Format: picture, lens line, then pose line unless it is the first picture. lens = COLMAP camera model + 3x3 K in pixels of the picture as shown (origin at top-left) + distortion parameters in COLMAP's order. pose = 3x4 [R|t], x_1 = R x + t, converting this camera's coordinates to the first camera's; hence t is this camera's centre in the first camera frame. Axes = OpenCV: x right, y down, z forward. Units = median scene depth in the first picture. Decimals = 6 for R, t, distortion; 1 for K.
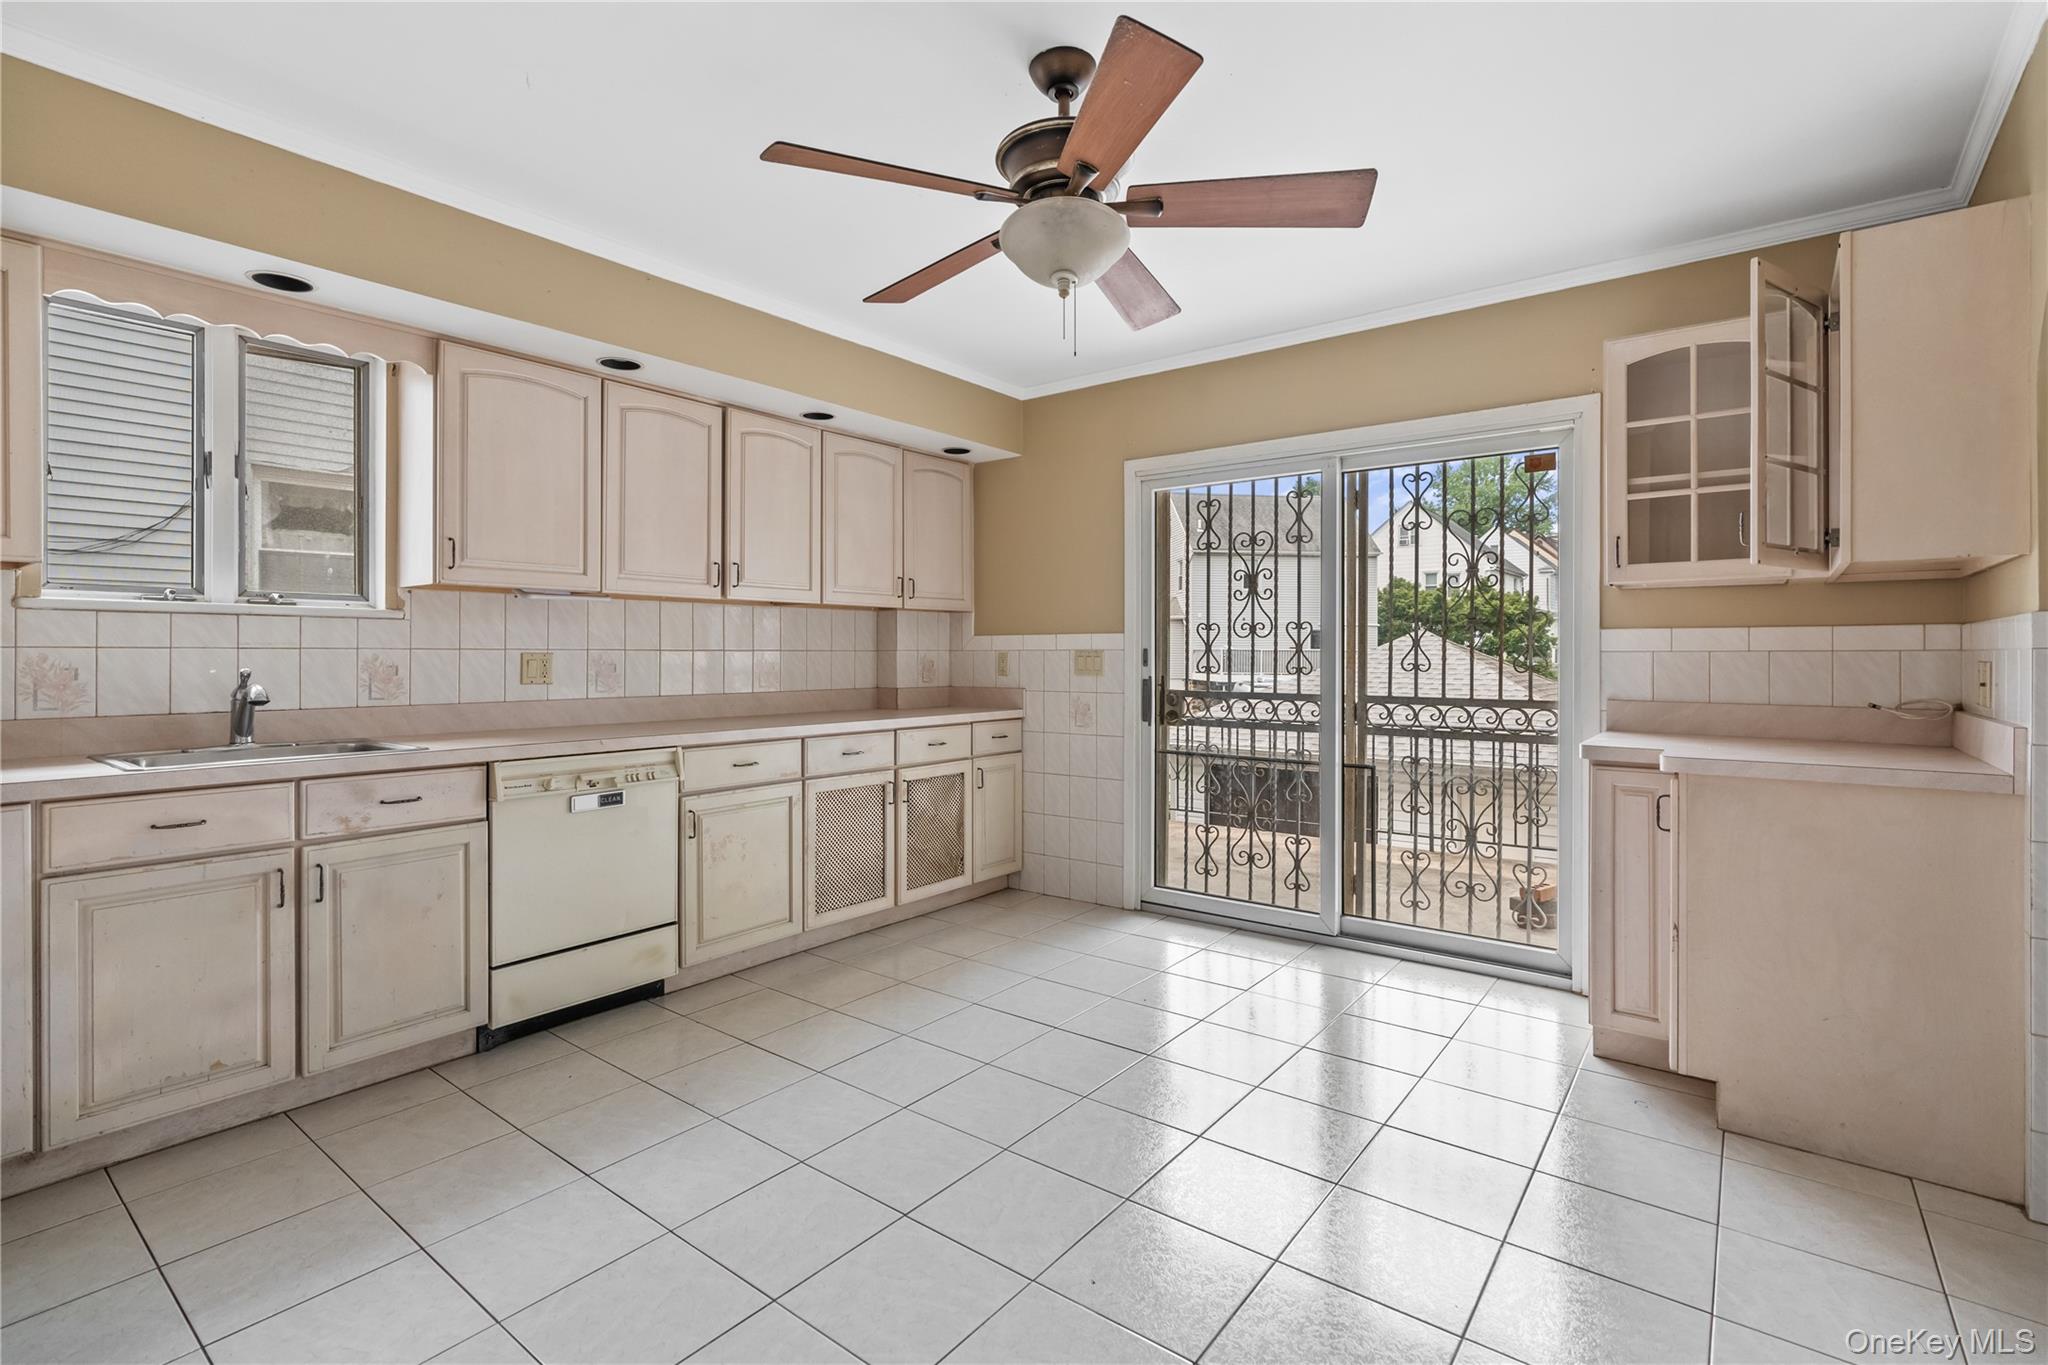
lens RADIAL K [[943.4, 0, 1022.6], [0, 943.4, 662.7], [0, 0, 1]] dist [-0.002001, 0.001572]
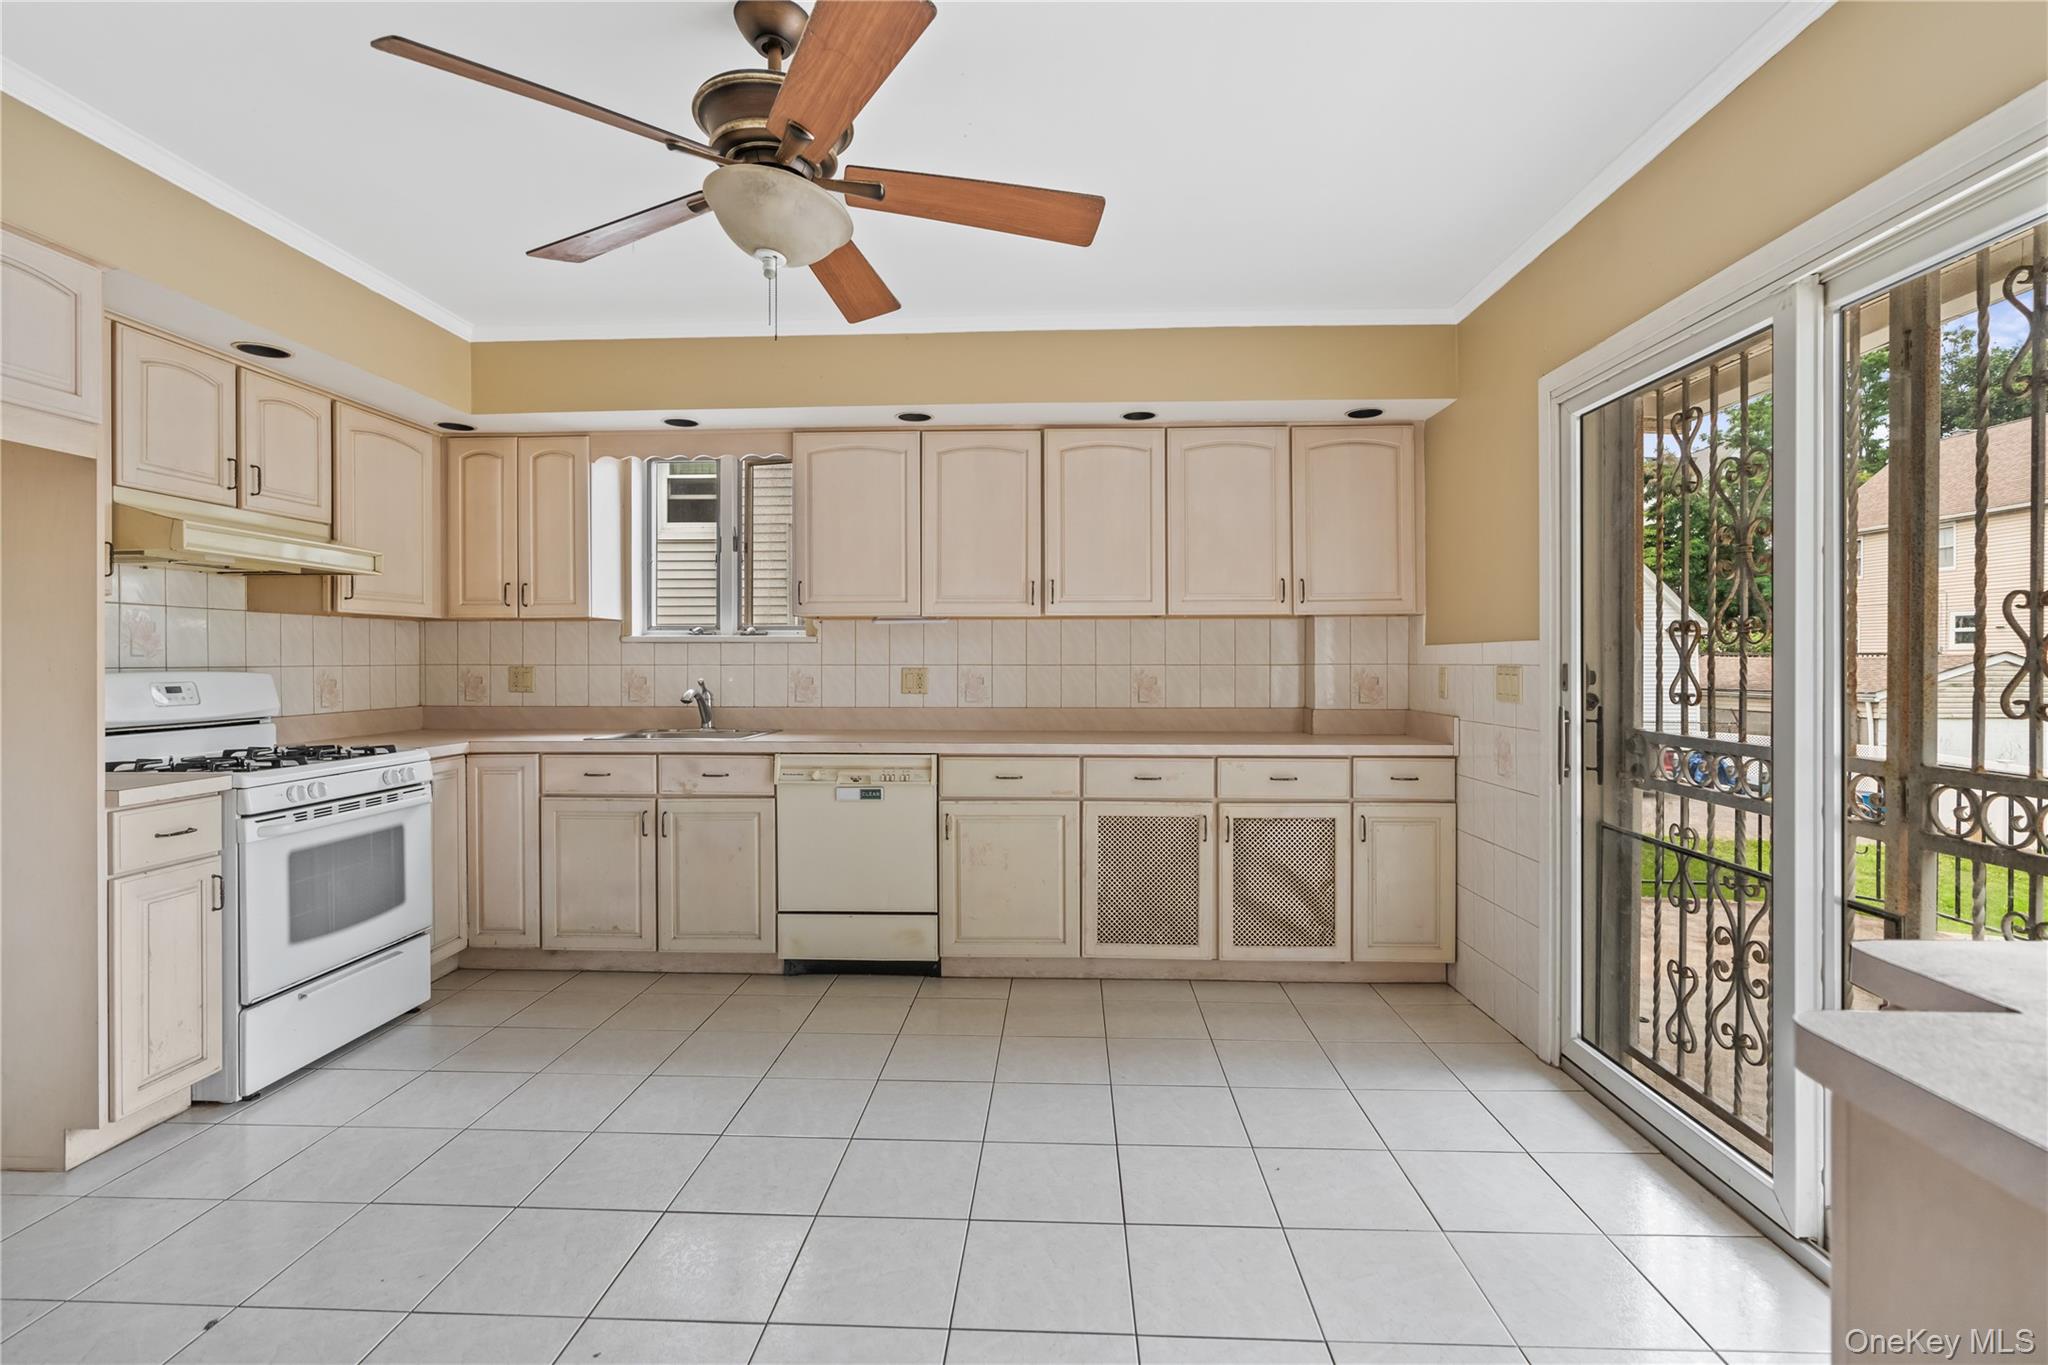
lens RADIAL K [[941.0, 0, 1025.4], [0, 941.0, 669.1], [0, 0, 1]] dist [-0.010001, 0.000438]
pose [[0.583183, 0.007632, -0.812305, 0.517596], [-0.006208, 0.999969, 0.004938, -0.014630], [0.812317, 0.002163, 0.583212, 0.392320]]
